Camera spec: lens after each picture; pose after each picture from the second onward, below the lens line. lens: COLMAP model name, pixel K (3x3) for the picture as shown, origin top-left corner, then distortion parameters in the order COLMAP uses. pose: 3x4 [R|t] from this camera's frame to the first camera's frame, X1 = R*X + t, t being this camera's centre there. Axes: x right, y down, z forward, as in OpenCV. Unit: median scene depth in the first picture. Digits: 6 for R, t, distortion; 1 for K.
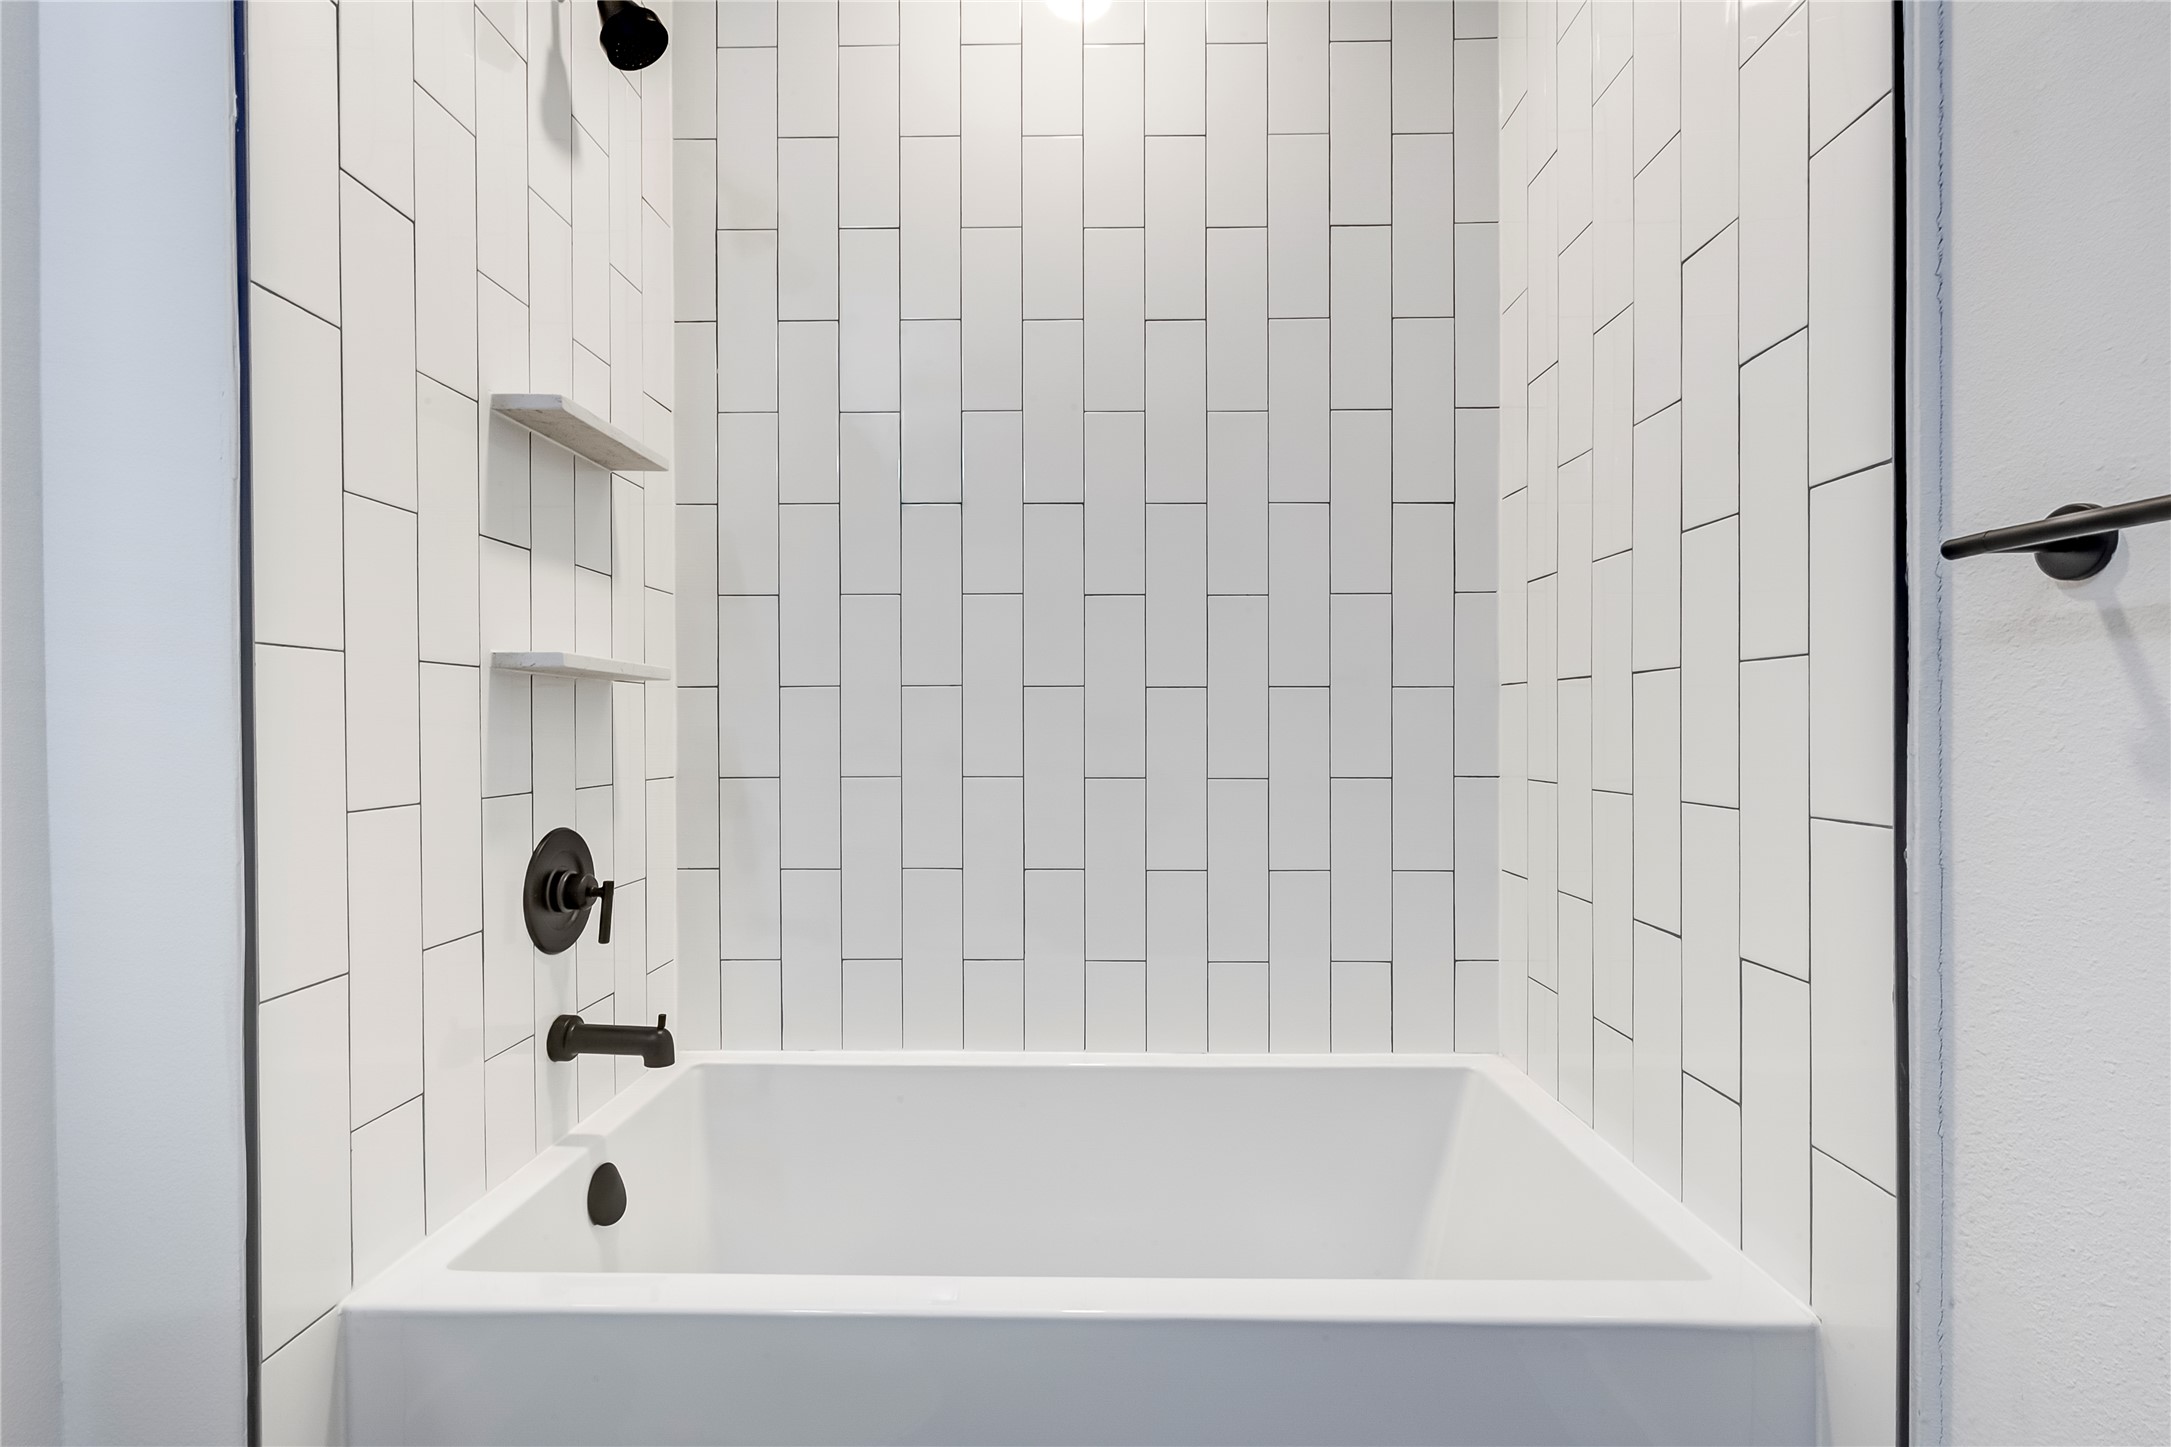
lens RADIAL K [[988.3, 0, 1084.0], [0, 988.3, 729.0], [0, 0, 1]] dist [0.007400, 0.000013]
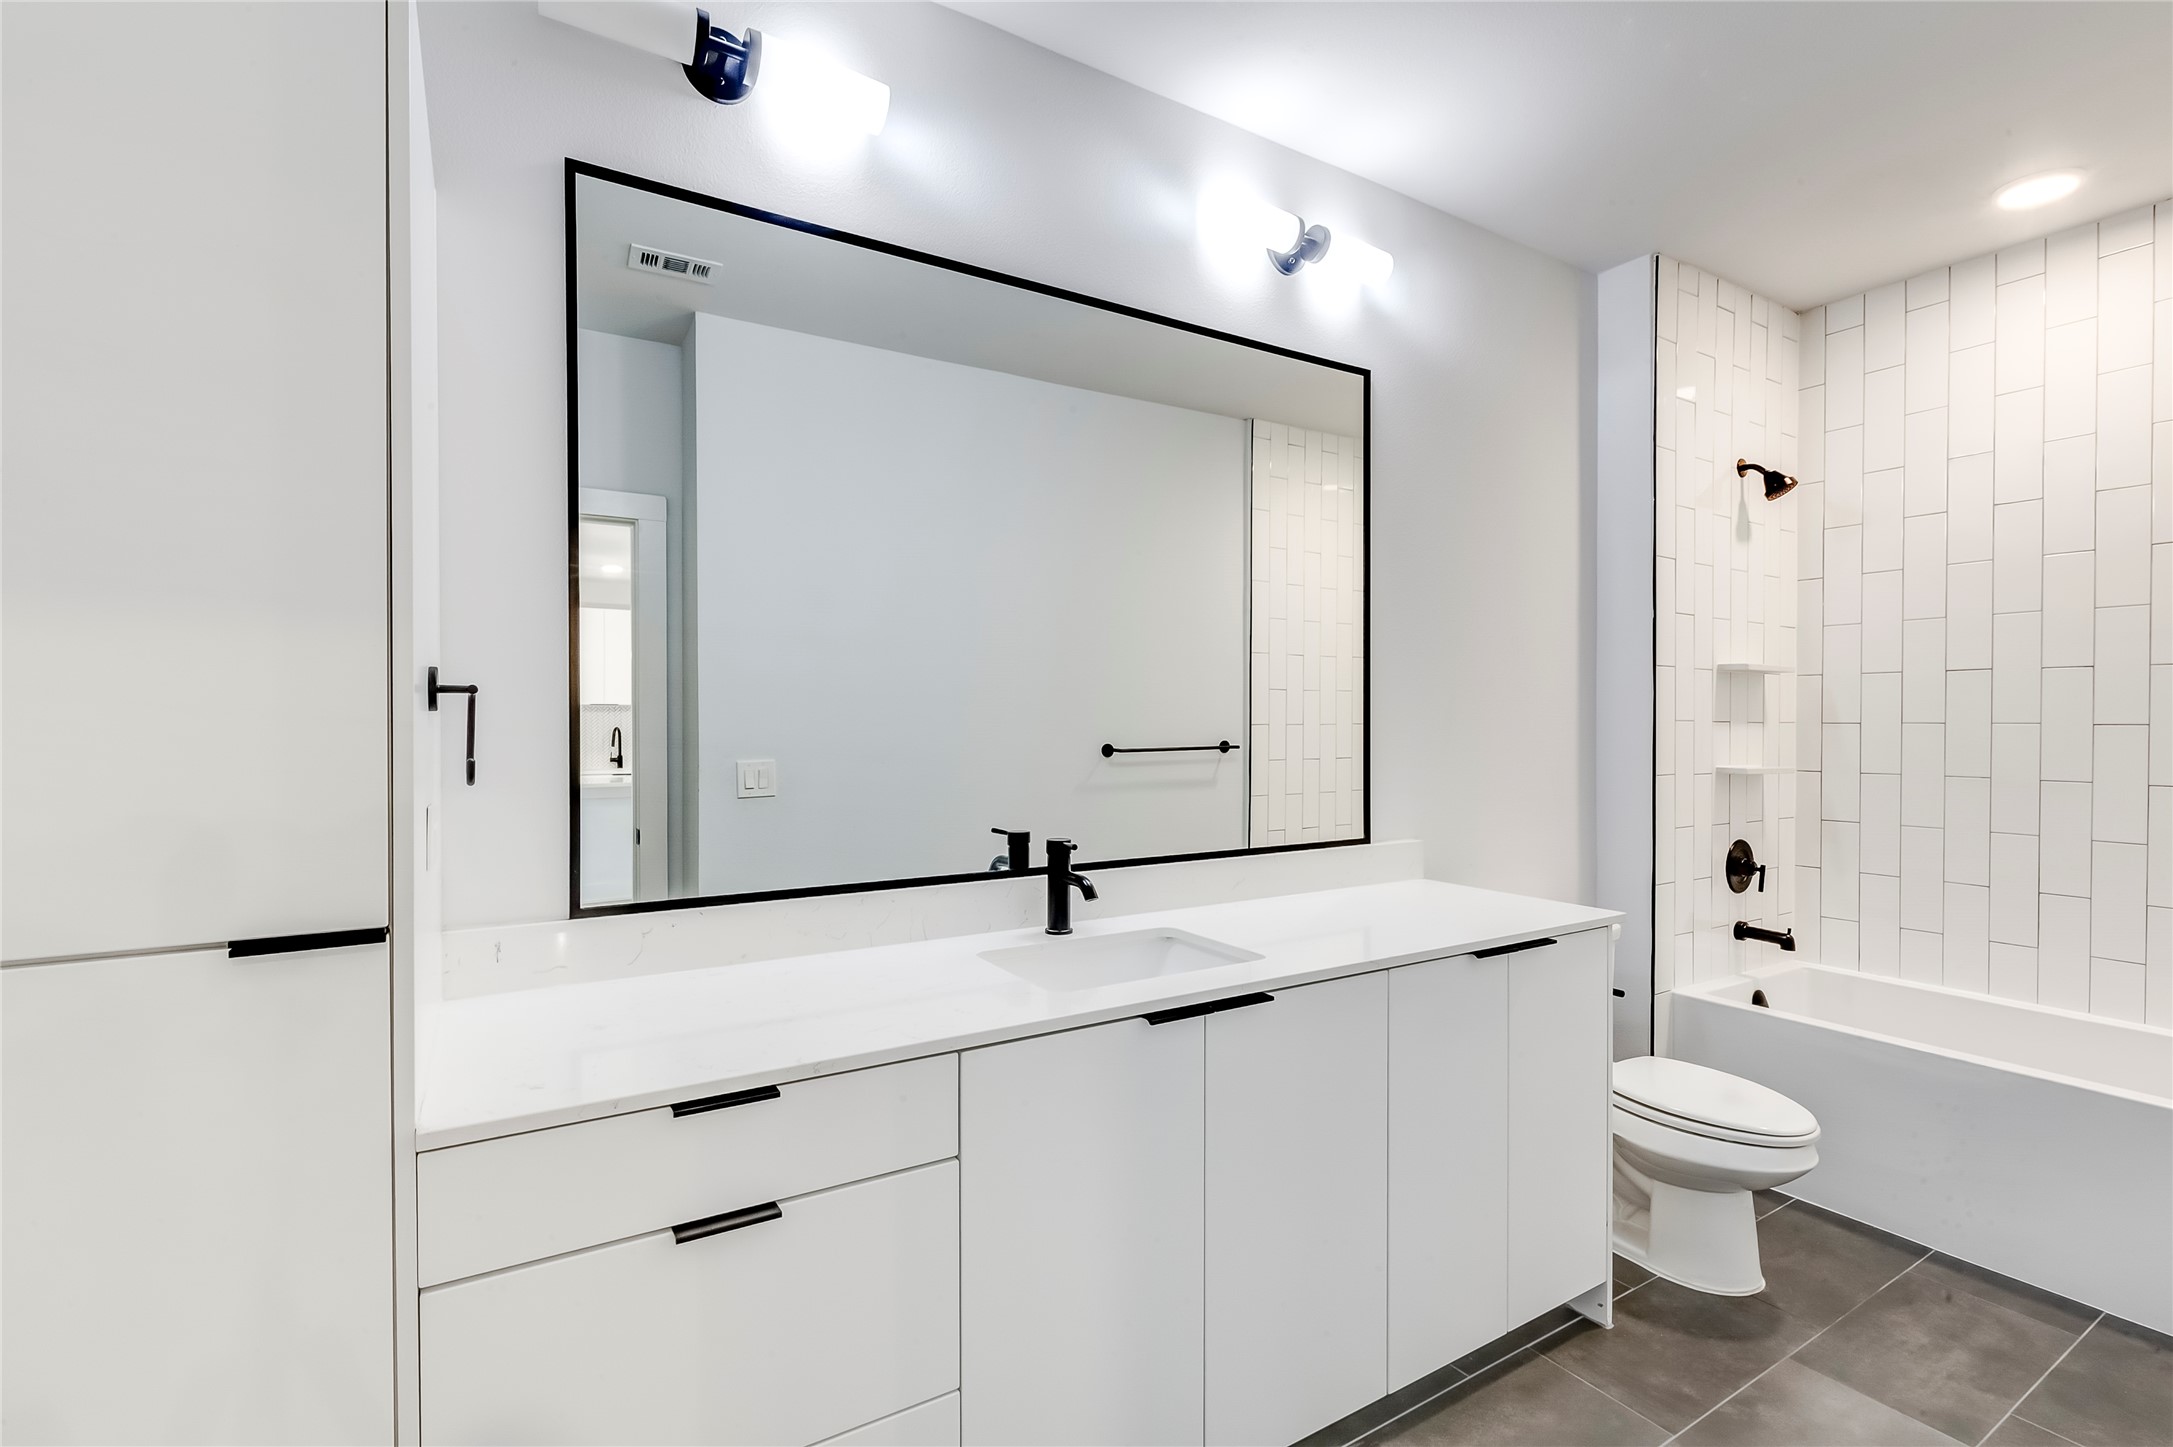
lens RADIAL K [[989.3, 0, 1097.1], [0, 989.3, 731.3], [0, 0, 1]] dist [0.007400, 0.000013]
pose [[0.549374, 0.009991, -0.835517, 0.570241], [-0.007653, 0.999947, 0.006925, -0.154213], [0.835542, 0.002590, 0.549421, -1.503254]]
